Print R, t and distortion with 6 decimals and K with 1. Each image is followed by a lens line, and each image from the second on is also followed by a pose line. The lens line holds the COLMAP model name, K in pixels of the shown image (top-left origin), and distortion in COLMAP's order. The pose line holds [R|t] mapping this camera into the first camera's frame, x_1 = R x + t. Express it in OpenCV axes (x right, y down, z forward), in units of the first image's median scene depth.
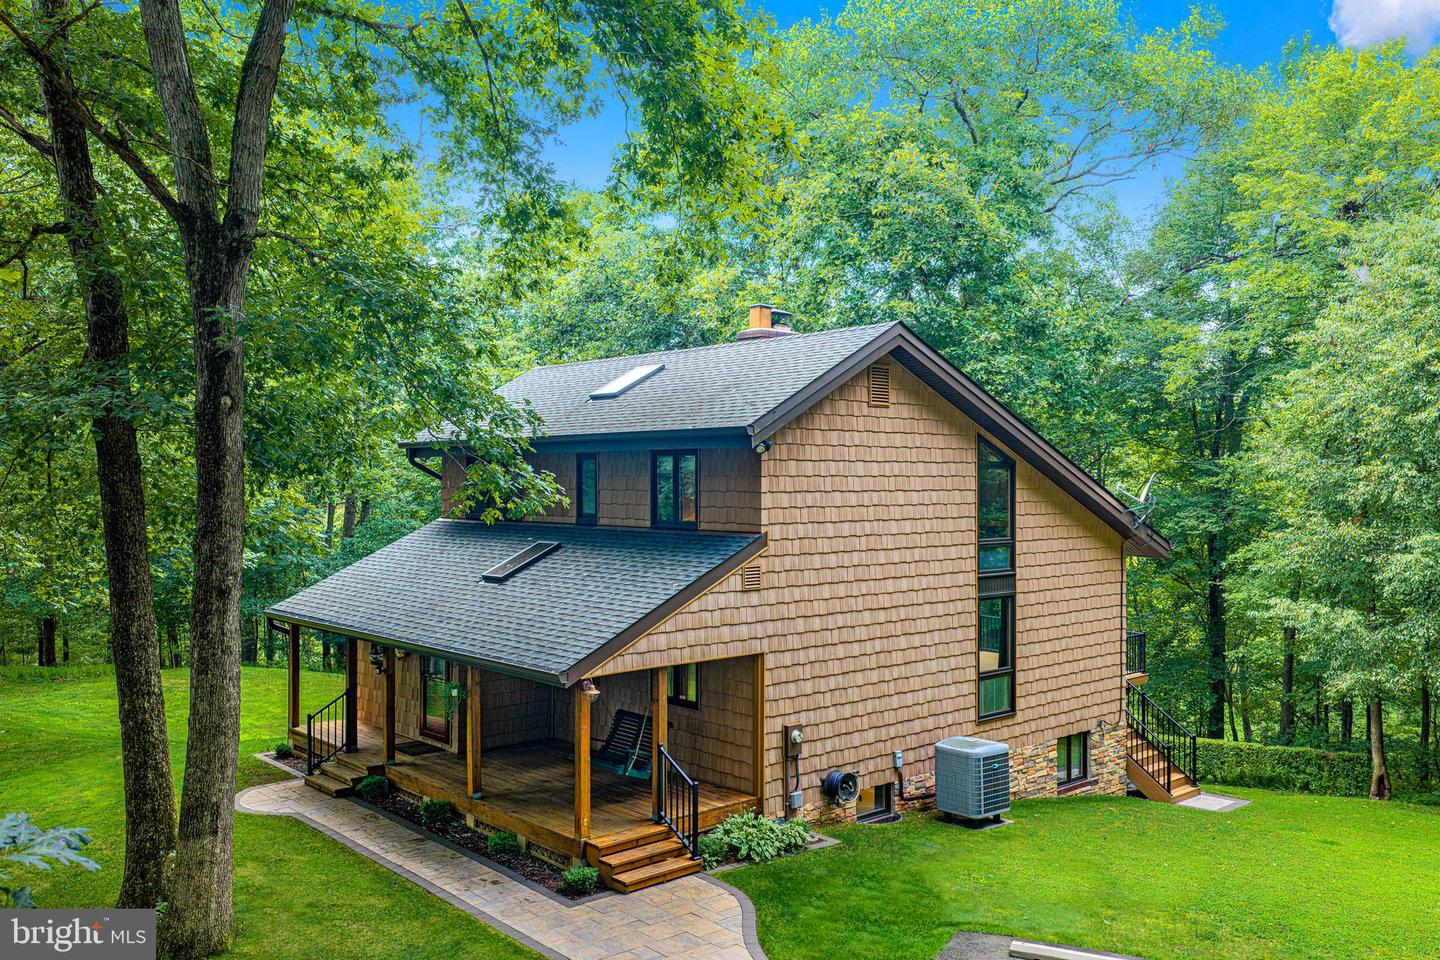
lens RADIAL K [[1195.1, 0, 728.7], [0, 1195.1, 474.7], [0, 0, 1]] dist [0.038660, -0.066056]
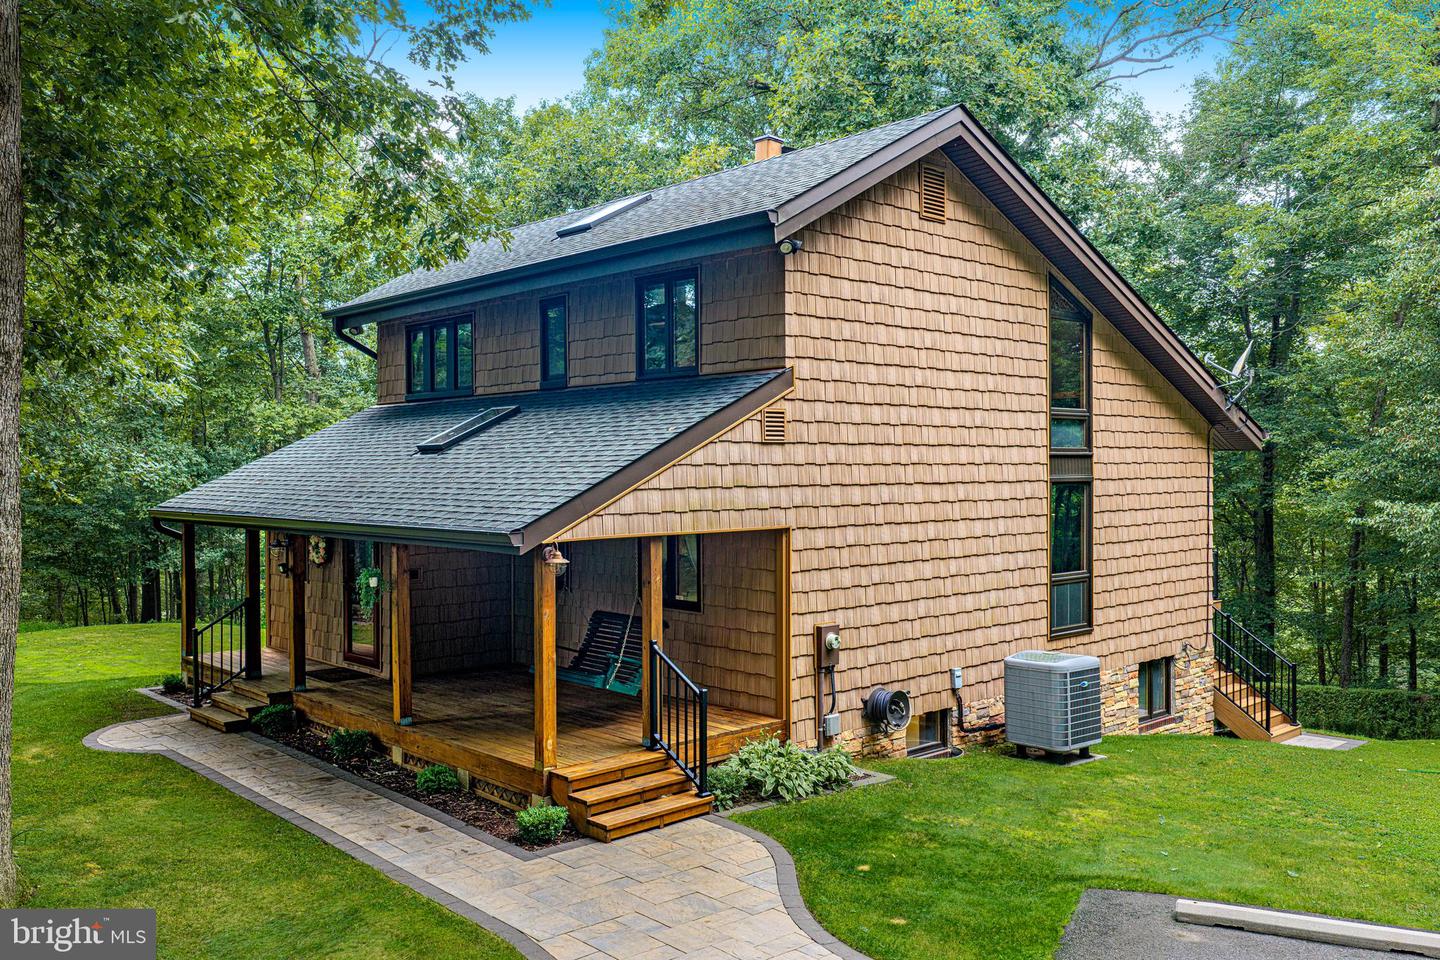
lens RADIAL K [[1195.1, 0, 728.7], [0, 1195.1, 474.7], [0, 0, 1]] dist [0.038660, -0.066056]
pose [[0.999823, -0.005174, 0.018110, -0.021581], [0.005020, 0.999951, 0.008536, 0.106095], [-0.018154, -0.008444, 0.999800, 0.245987]]
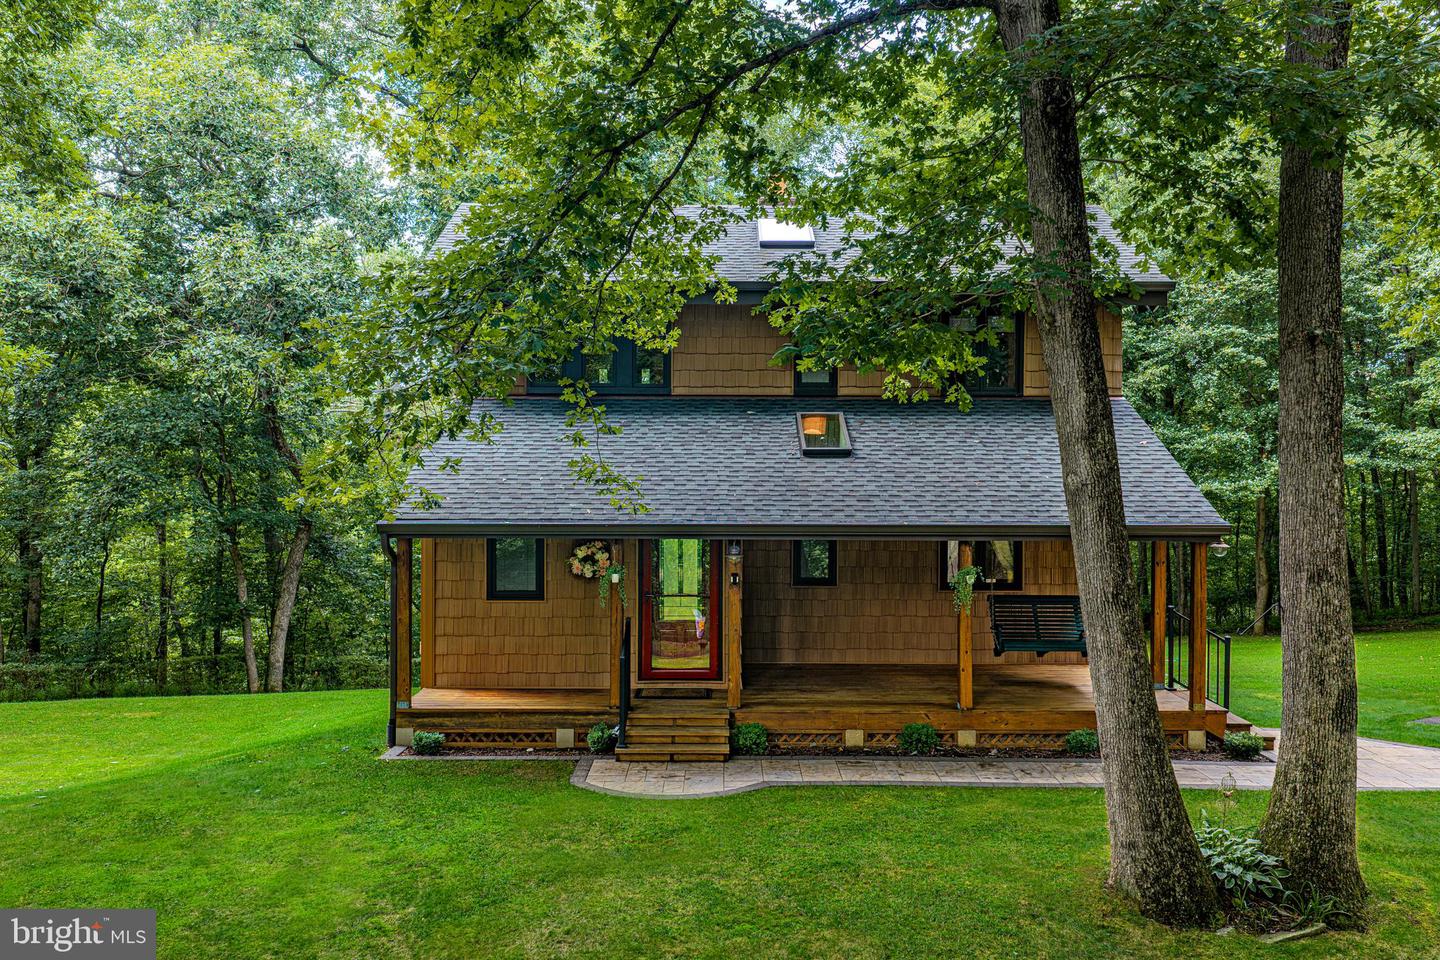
lens RADIAL K [[1195.1, 0, 728.7], [0, 1195.1, 474.7], [0, 0, 1]] dist [0.038660, -0.066056]
pose [[0.660798, -0.006682, 0.750534, -0.903642], [-0.003291, 0.999925, 0.011800, 0.098074], [-0.750556, -0.010267, 0.660727, 0.570208]]
